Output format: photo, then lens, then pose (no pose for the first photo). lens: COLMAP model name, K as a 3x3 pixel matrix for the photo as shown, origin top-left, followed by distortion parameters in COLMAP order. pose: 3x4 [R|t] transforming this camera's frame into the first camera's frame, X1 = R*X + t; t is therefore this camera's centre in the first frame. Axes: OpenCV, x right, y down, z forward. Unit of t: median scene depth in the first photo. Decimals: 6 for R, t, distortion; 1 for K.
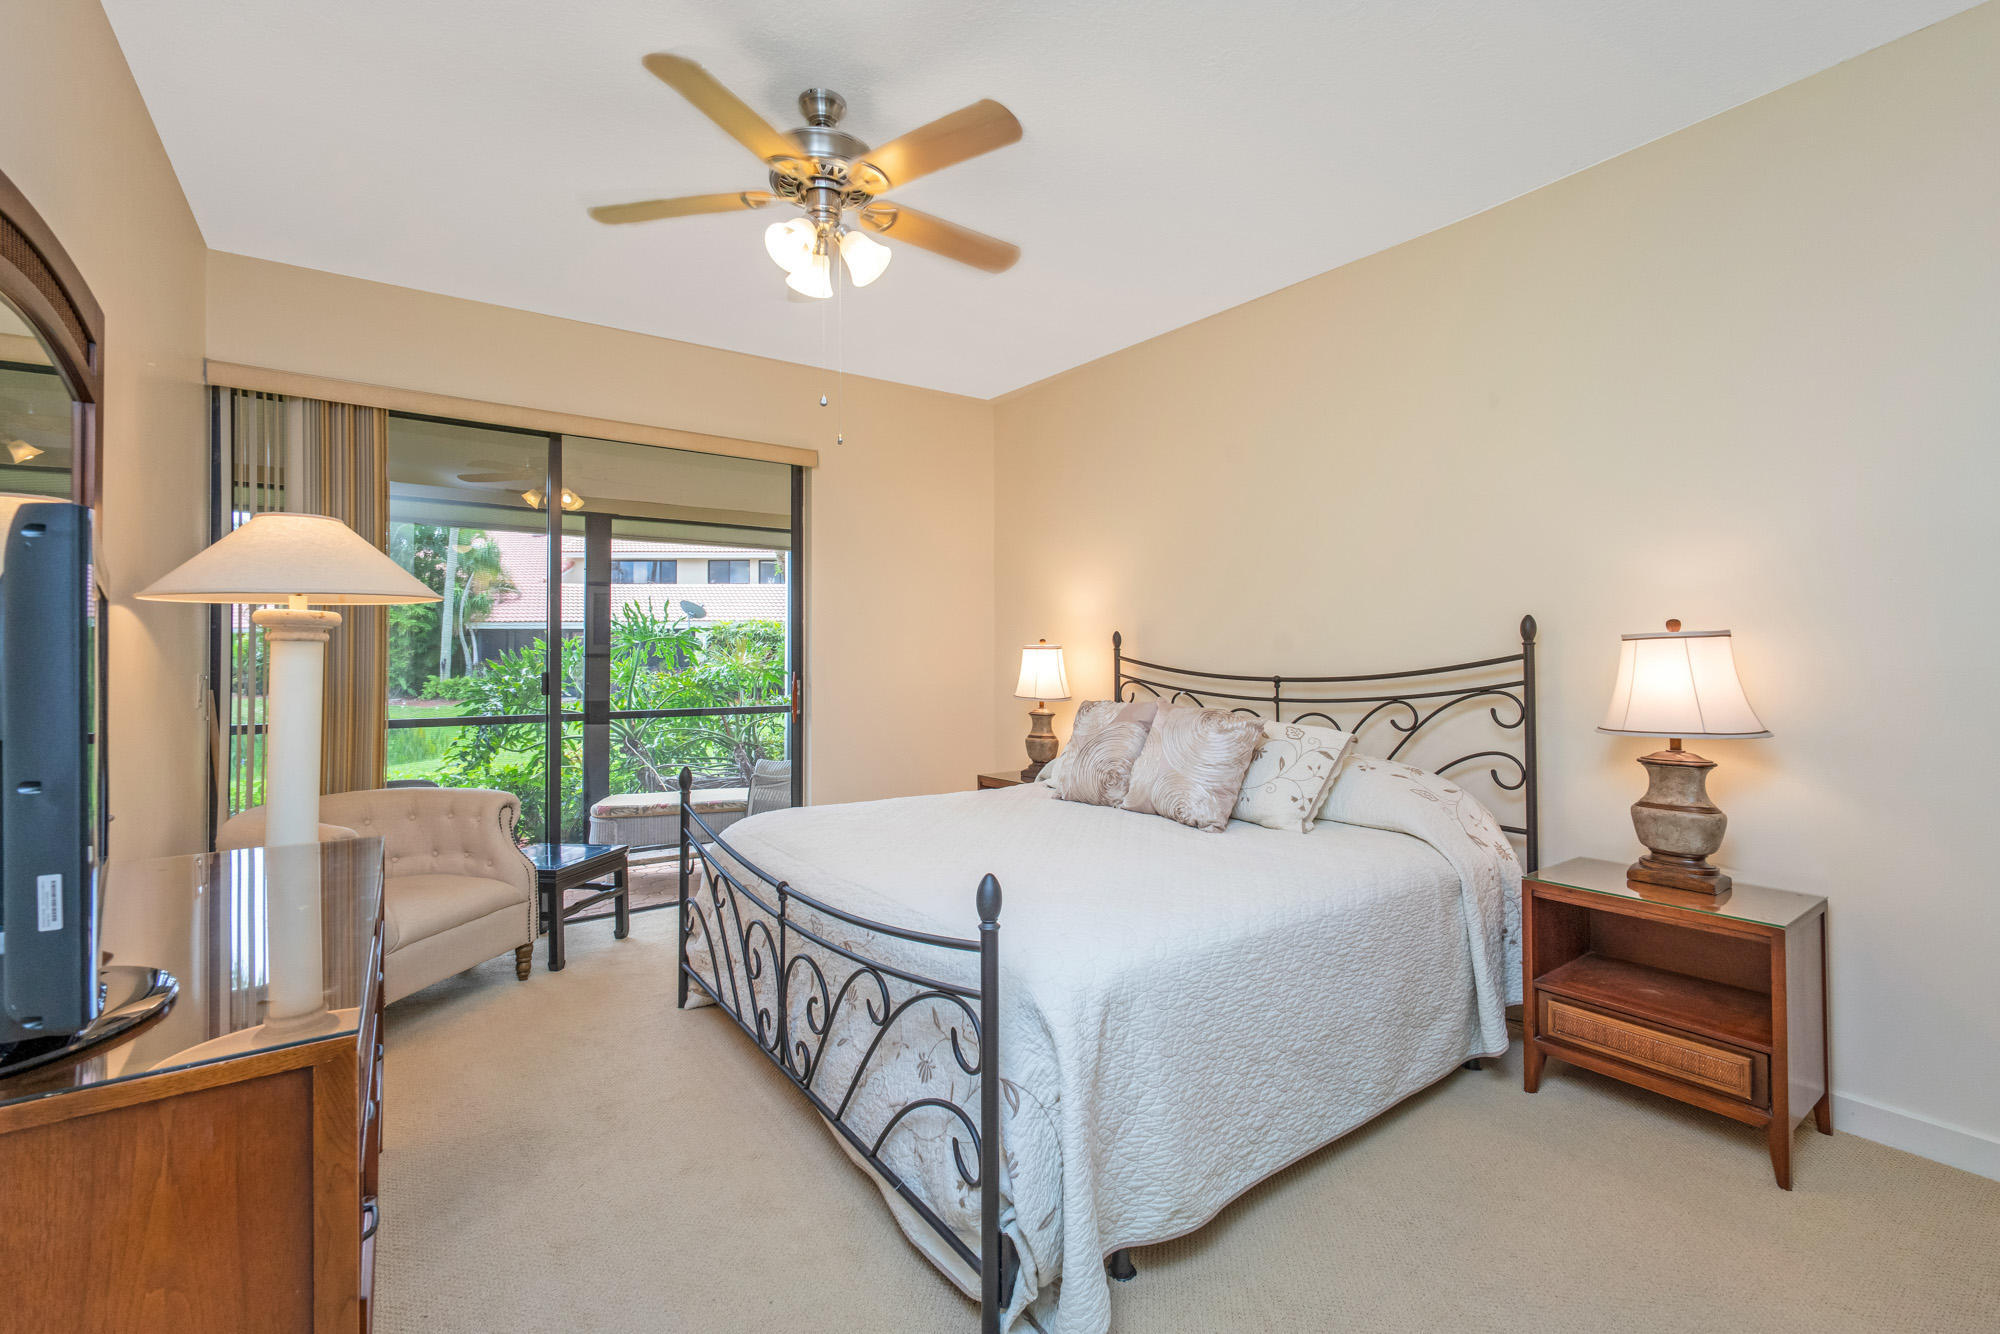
lens RADIAL K [[860.2, 0, 999.9], [0, 860.2, 660.8], [0, 0, 1]] dist [0.003959, 0.000156]
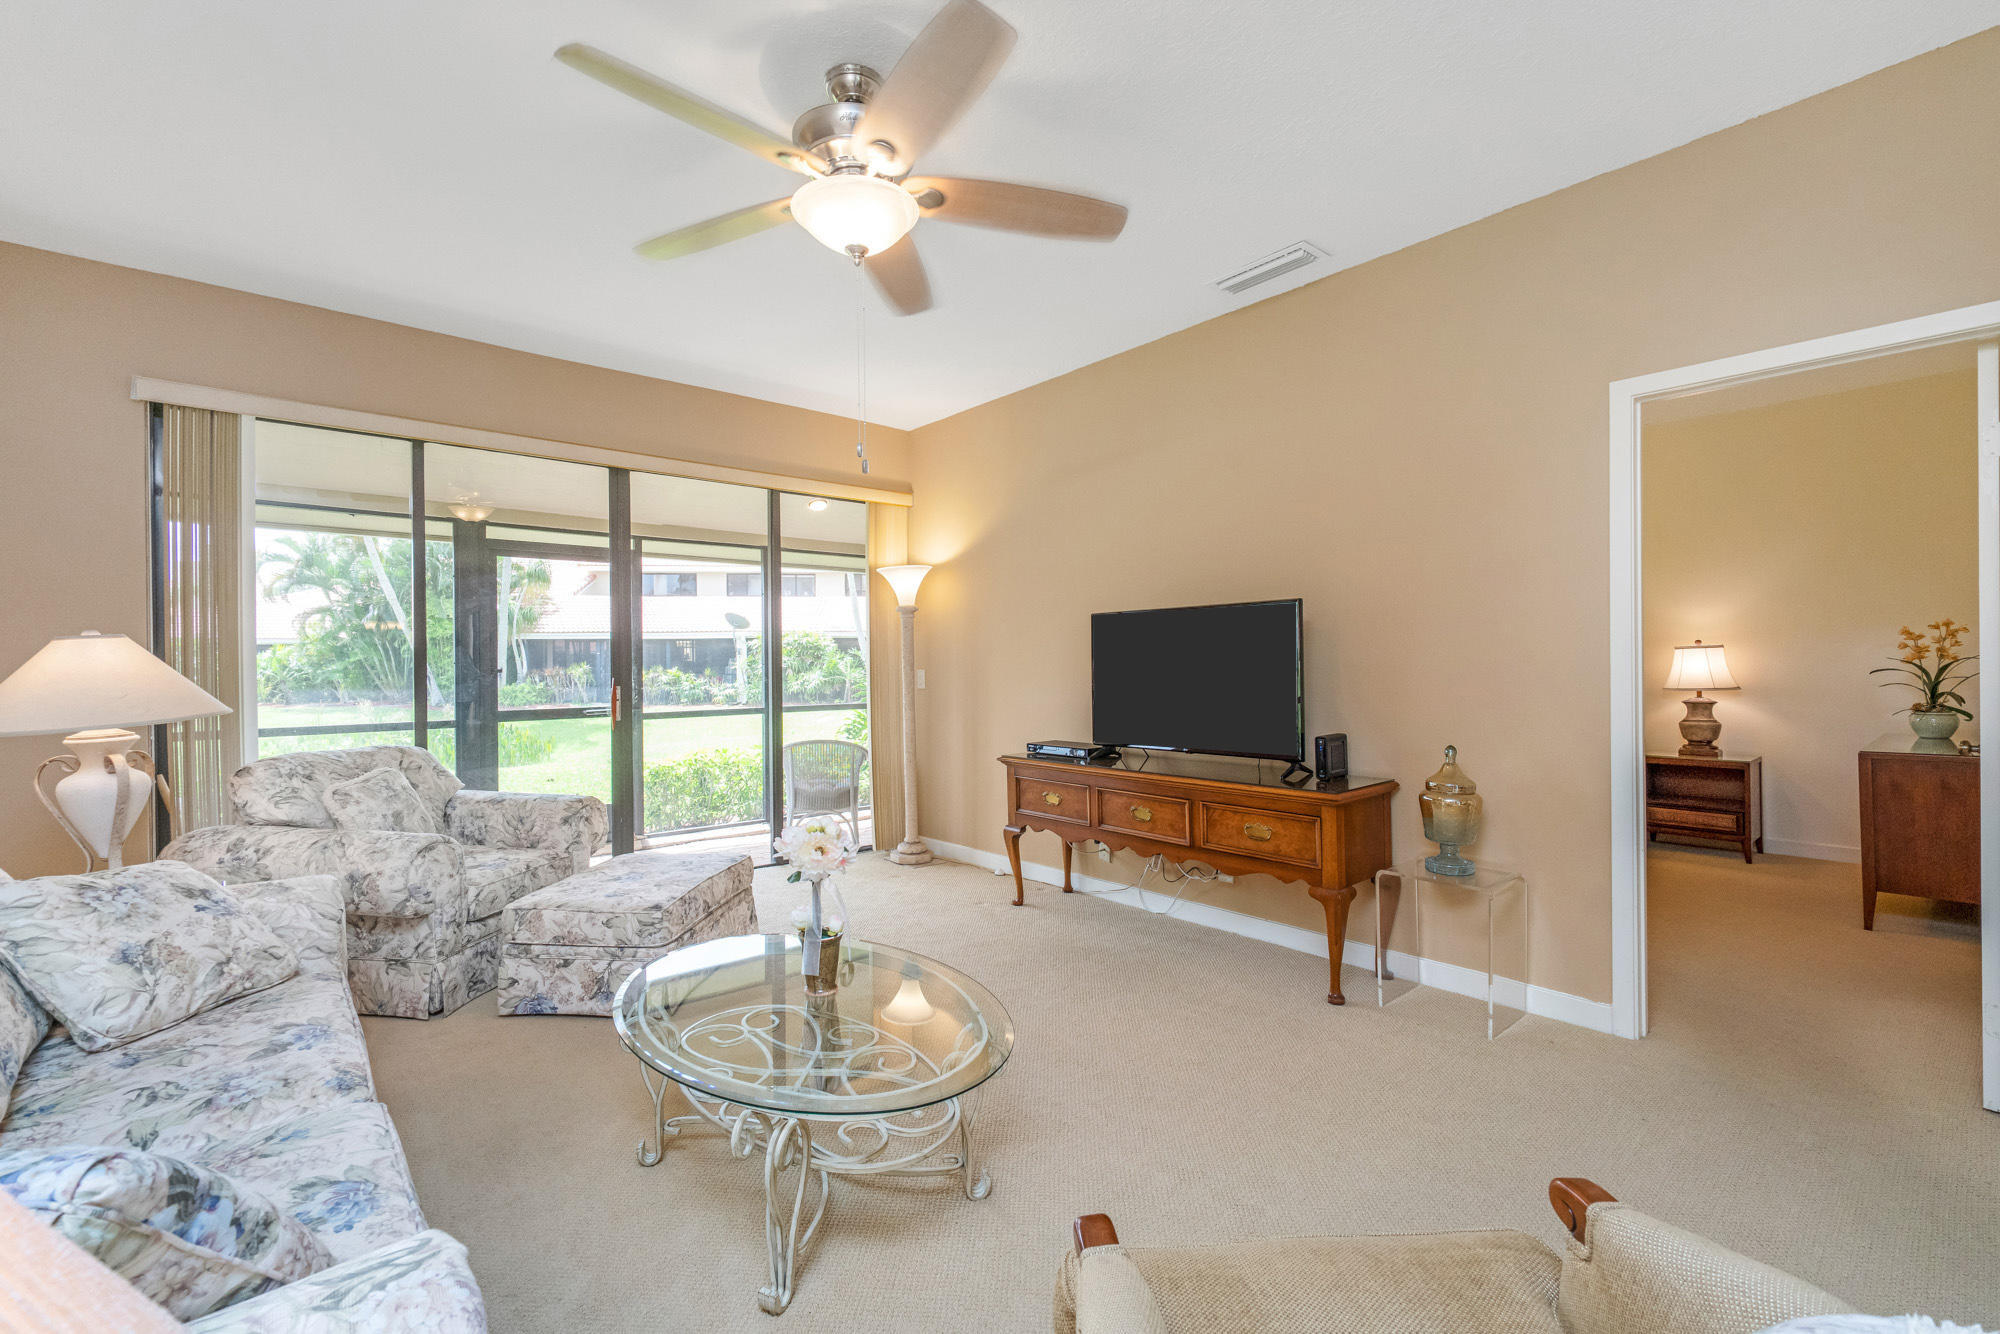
lens RADIAL K [[860.2, 0, 1000.9], [0, 860.2, 673.6], [0, 0, 1]] dist [0.003959, 0.000156]
pose [[0.995658, -0.007211, 0.092812, -1.286289], [0.006654, 0.999958, 0.006300, 0.015466], [-0.092853, -0.005655, 0.995664, -1.119914]]
